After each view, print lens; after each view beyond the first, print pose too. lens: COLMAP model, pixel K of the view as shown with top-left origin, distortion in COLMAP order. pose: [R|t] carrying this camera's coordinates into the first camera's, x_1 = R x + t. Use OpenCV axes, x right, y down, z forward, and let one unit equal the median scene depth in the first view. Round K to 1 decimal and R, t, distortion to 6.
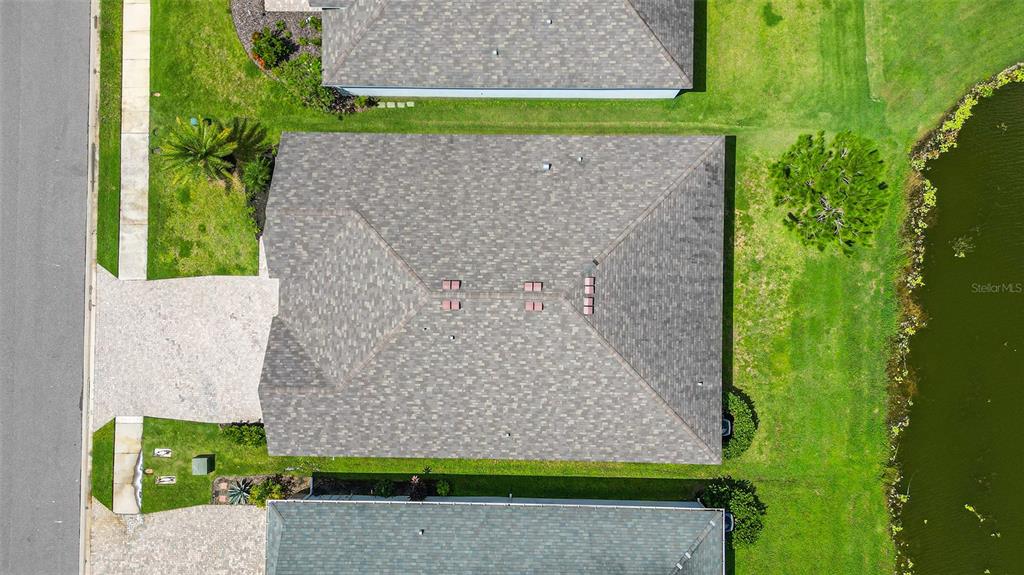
lens RADIAL K [[717.0, 0, 512.0], [0, 717.0, 287.5], [0, 0, 1]] dist [0.104699, -0.142977]
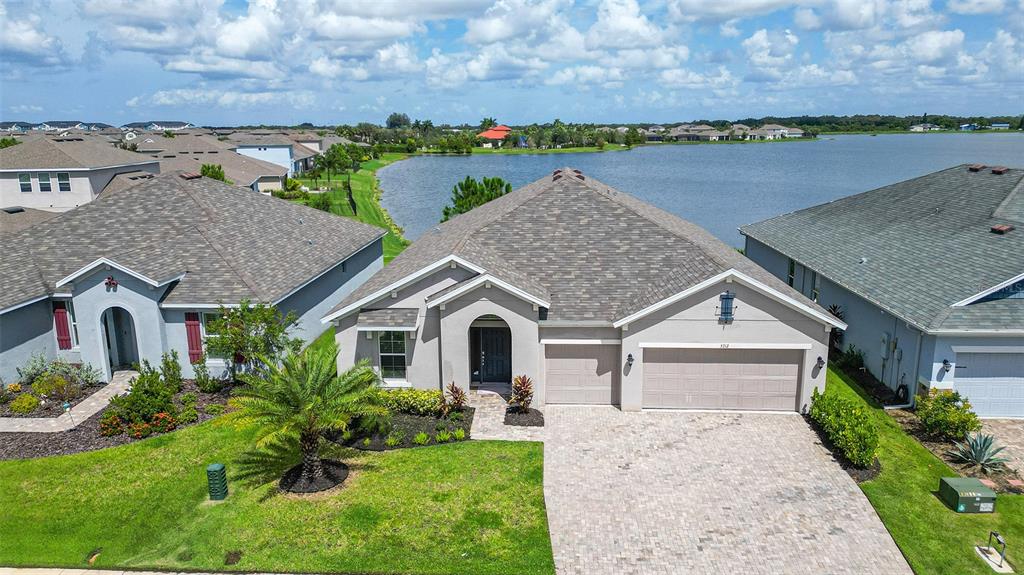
lens RADIAL K [[717.0, 0, 512.0], [0, 717.0, 287.5], [0, 0, 1]] dist [0.104699, -0.142977]
pose [[0.040723, -0.202157, 0.978506, -0.949405], [0.999167, 0.010853, -0.039341, -0.022292], [-0.002667, 0.979293, 0.202431, 0.868392]]
